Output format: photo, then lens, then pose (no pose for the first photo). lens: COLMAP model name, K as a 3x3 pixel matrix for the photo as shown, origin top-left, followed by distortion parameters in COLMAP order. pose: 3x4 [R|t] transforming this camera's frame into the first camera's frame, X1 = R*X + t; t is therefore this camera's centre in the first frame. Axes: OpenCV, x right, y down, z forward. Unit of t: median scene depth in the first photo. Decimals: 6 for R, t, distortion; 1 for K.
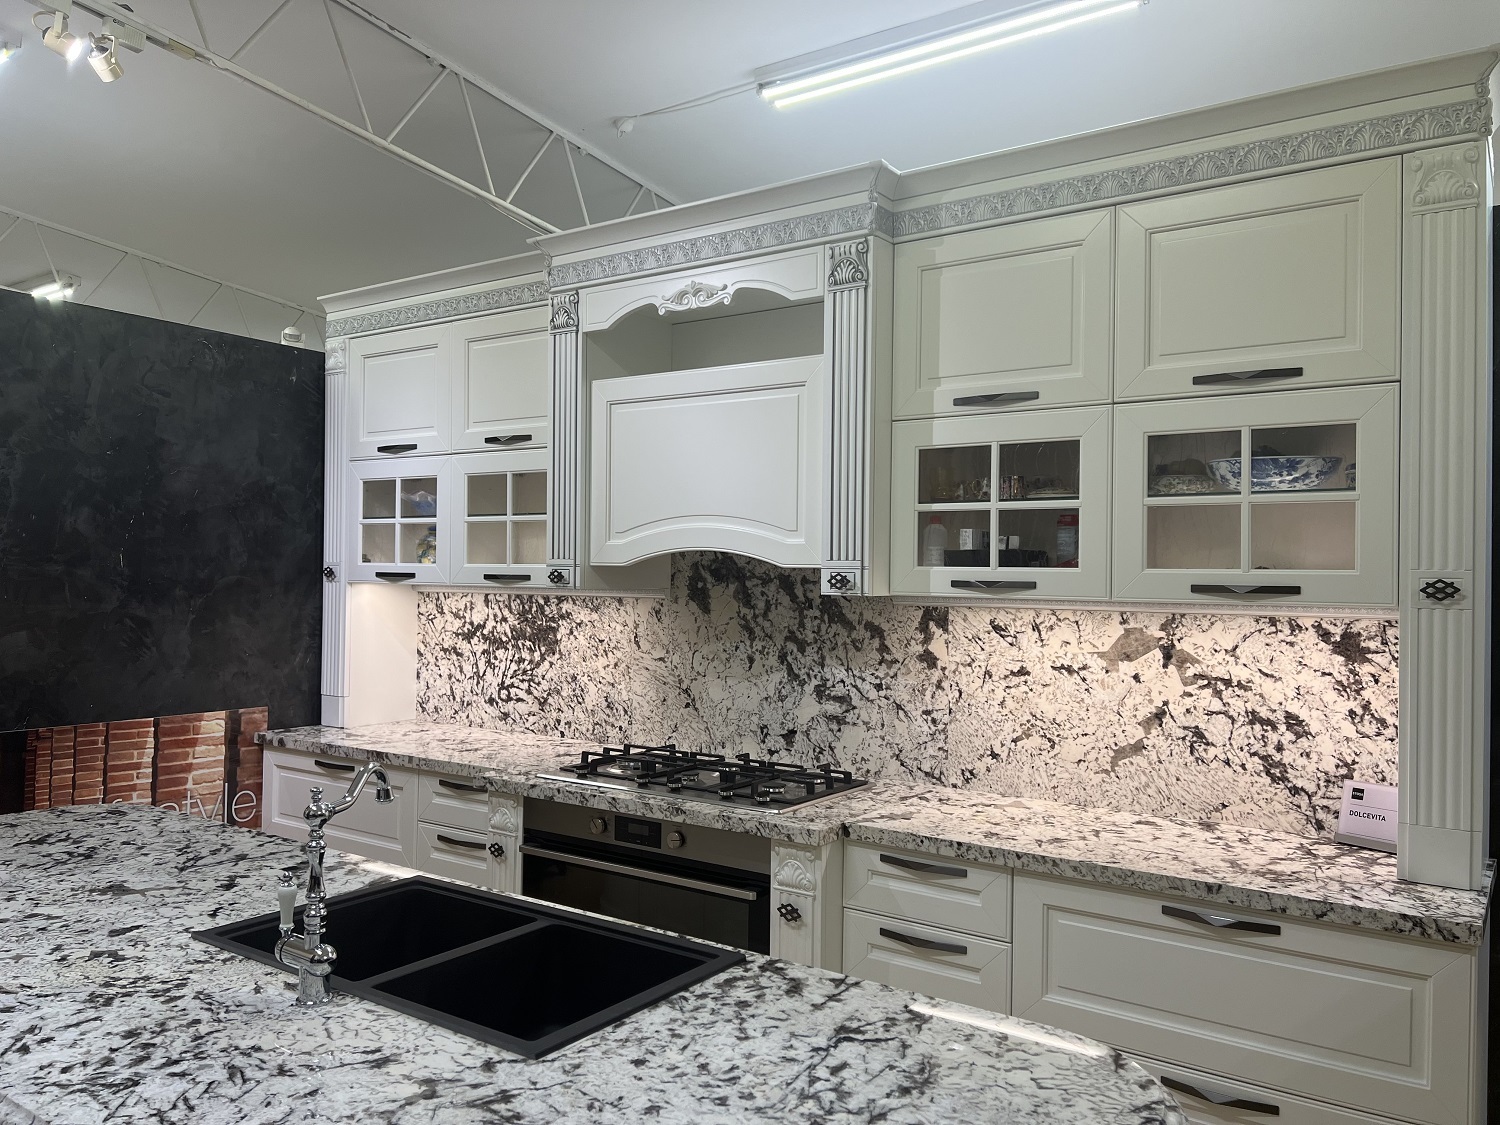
lens RADIAL K [[1120.4, 0, 751.6], [0, 1120.4, 564.5], [0, 0, 1]] dist [0.059817, -0.046309]
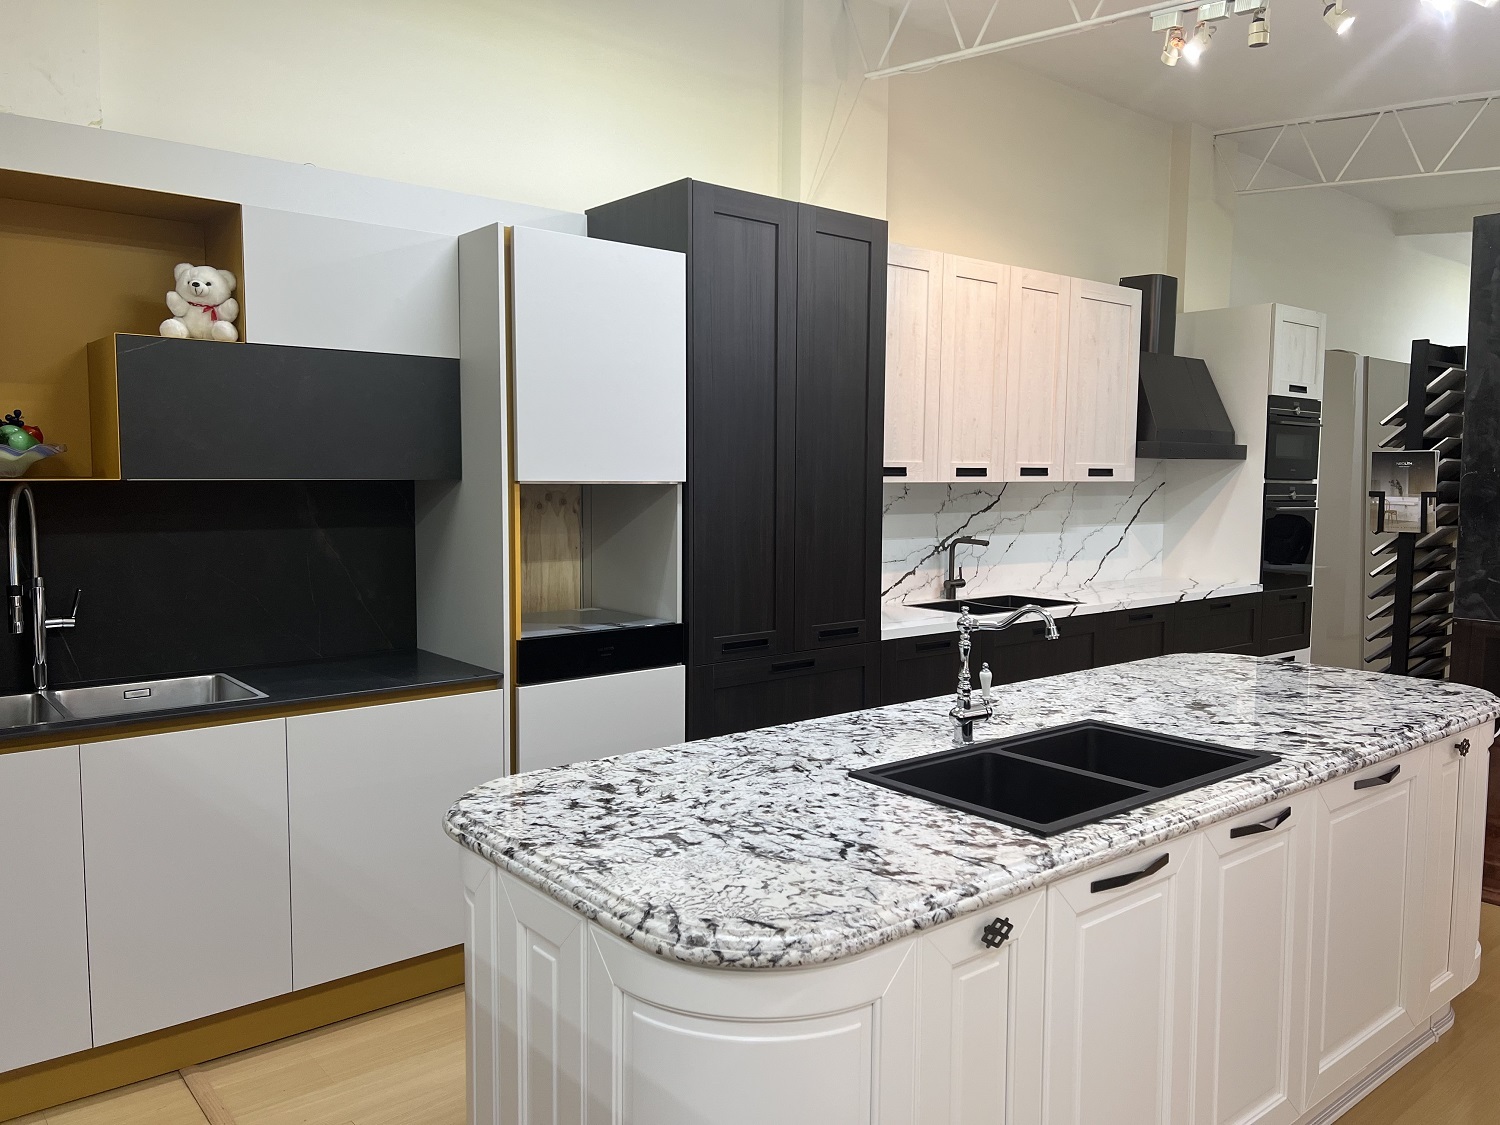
lens RADIAL K [[1120.4, 0, 742.5], [0, 1120.4, 562.8], [0, 0, 1]] dist [0.059817, -0.046309]
pose [[-0.271334, 0.058194, -0.960724, 1.263523], [-0.004125, 0.998091, 0.061623, 0.056935], [0.962476, 0.020683, -0.270576, 1.245982]]
